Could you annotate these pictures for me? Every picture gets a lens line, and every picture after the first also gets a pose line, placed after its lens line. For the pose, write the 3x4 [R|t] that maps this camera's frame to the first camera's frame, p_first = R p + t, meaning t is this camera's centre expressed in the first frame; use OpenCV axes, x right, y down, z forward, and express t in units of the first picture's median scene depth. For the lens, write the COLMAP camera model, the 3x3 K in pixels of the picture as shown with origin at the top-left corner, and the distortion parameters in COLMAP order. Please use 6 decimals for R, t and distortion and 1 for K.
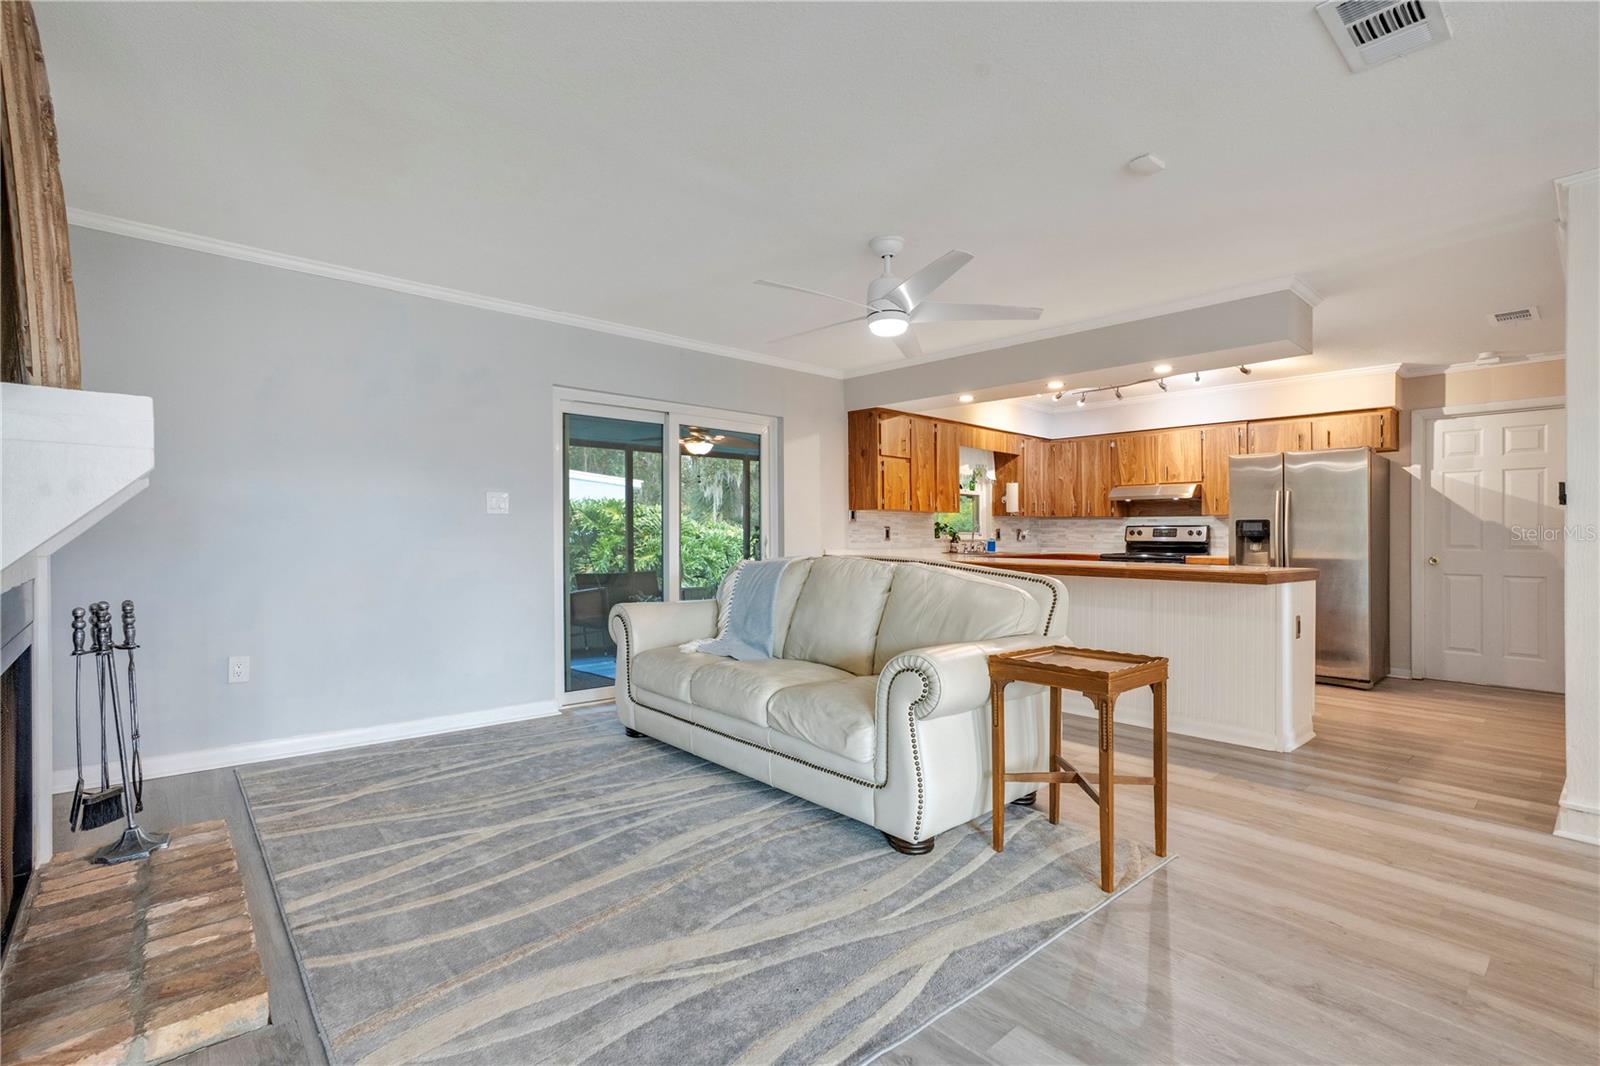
lens RADIAL K [[728.2, 0, 769.0], [0, 728.2, 536.5], [0, 0, 1]] dist [-0.038629, 0.023528]
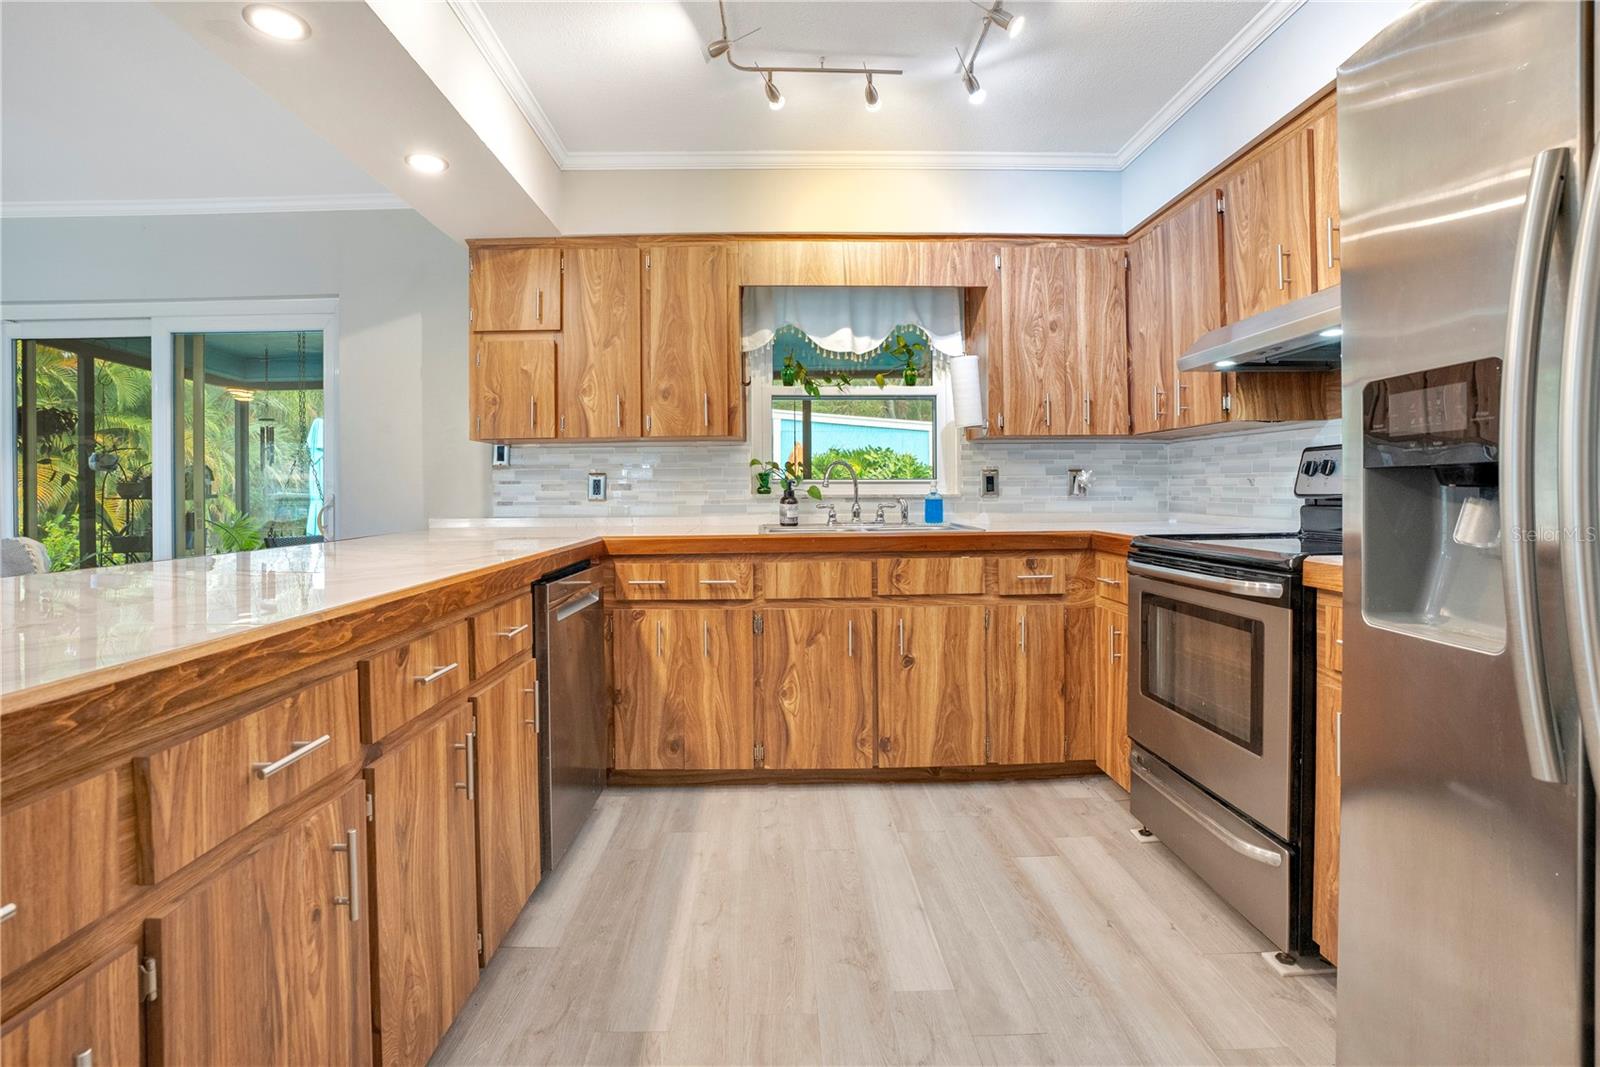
lens RADIAL K [[733.4, 0, 779.3], [0, 733.4, 487.6], [0, 0, 1]] dist [-0.071521, 0.022583]
pose [[0.770241, -0.015919, -0.637555, 0.708087], [0.014732, 0.999866, -0.007168, 0.001880], [0.637583, -0.003872, 0.770372, 0.839806]]
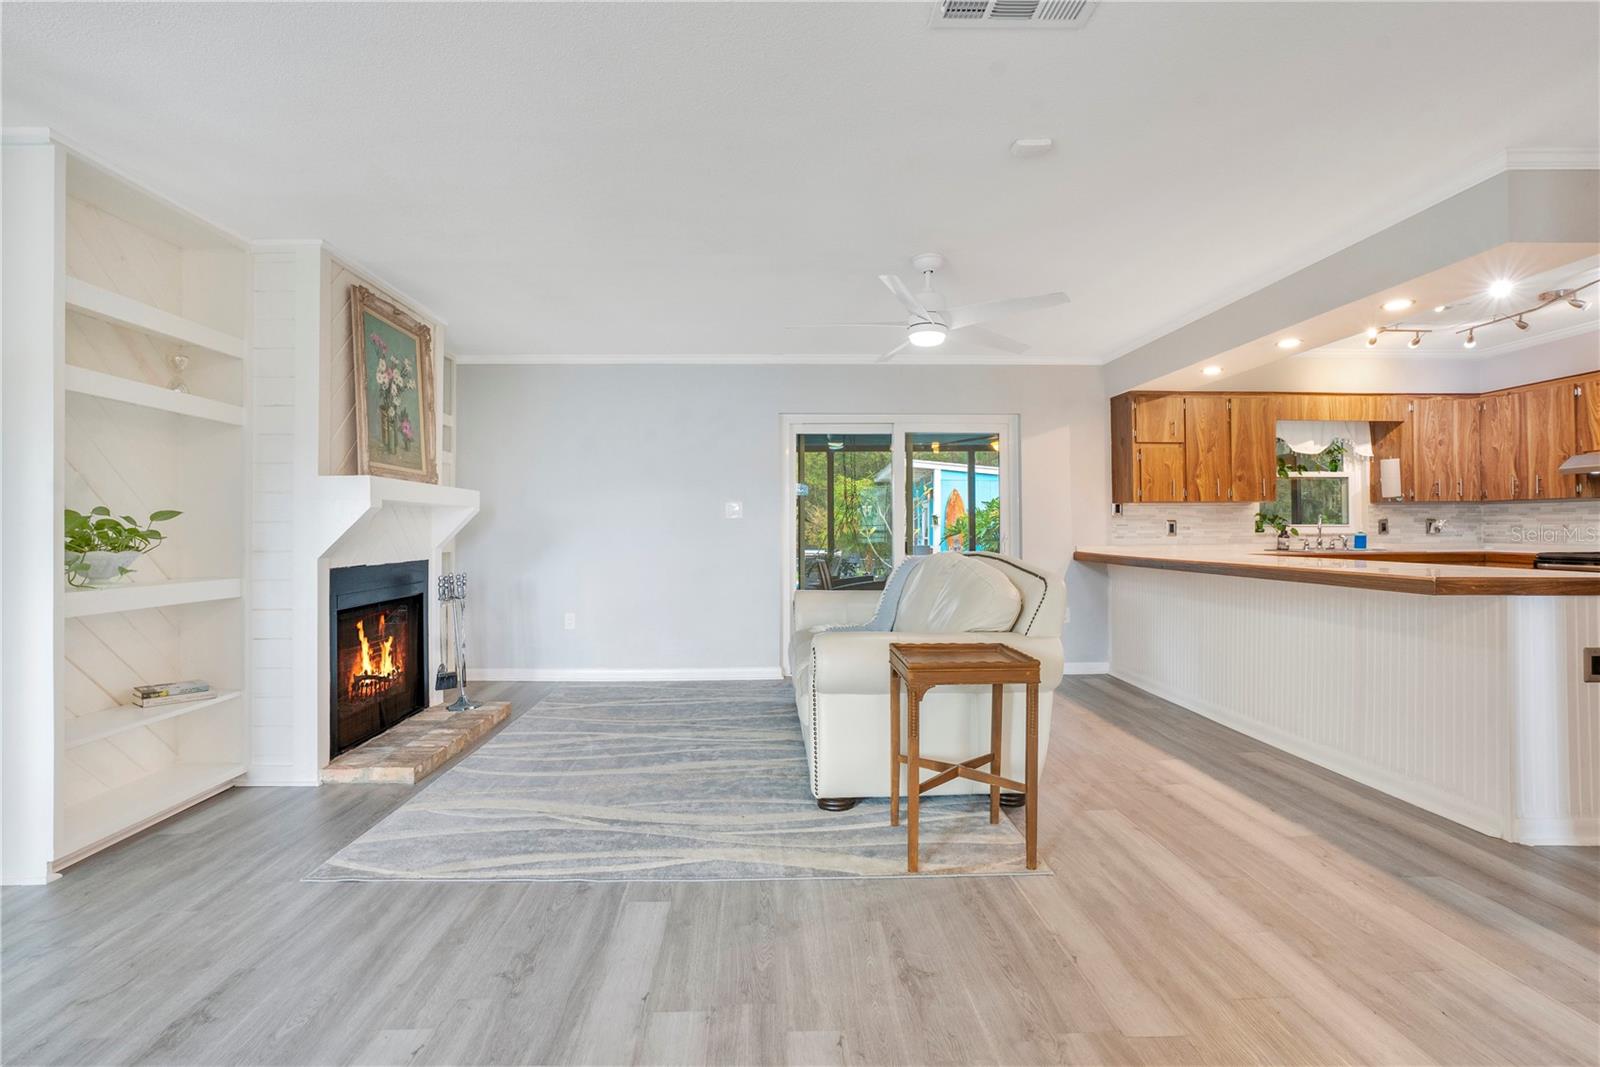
lens RADIAL K [[728.8, 0, 791.2], [0, 728.8, 528.7], [0, 0, 1]] dist [-0.045538, 0.023050]
pose [[0.782863, -0.014552, -0.622024, 0.421946], [0.010639, 0.999893, -0.010003, 0.000385], [0.622103, 0.001213, 0.782934, 0.026738]]
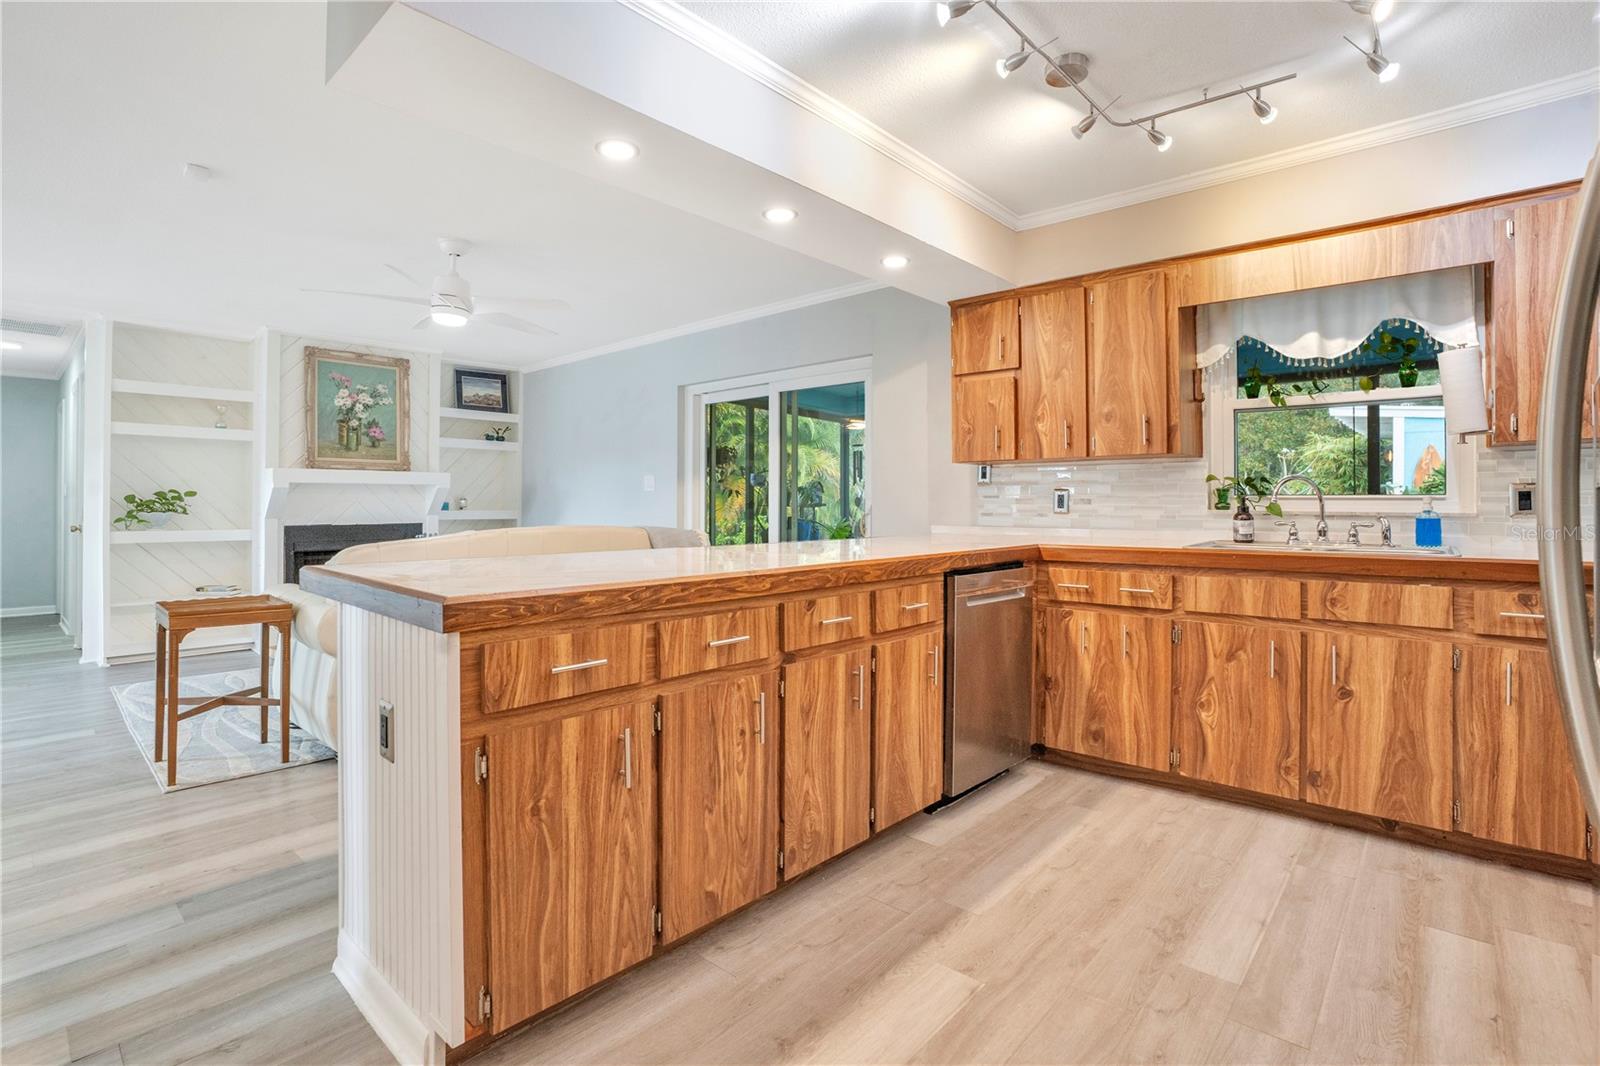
lens RADIAL K [[745.2, 0, 821.1], [0, 745.2, 492.2], [0, 0, 1]] dist [-0.082476, 0.031441]
pose [[0.155063, -0.022660, -0.987645, 0.852695], [0.000721, 0.999739, -0.022824, 0.001826], [0.987904, 0.002827, 0.155039, 0.883285]]
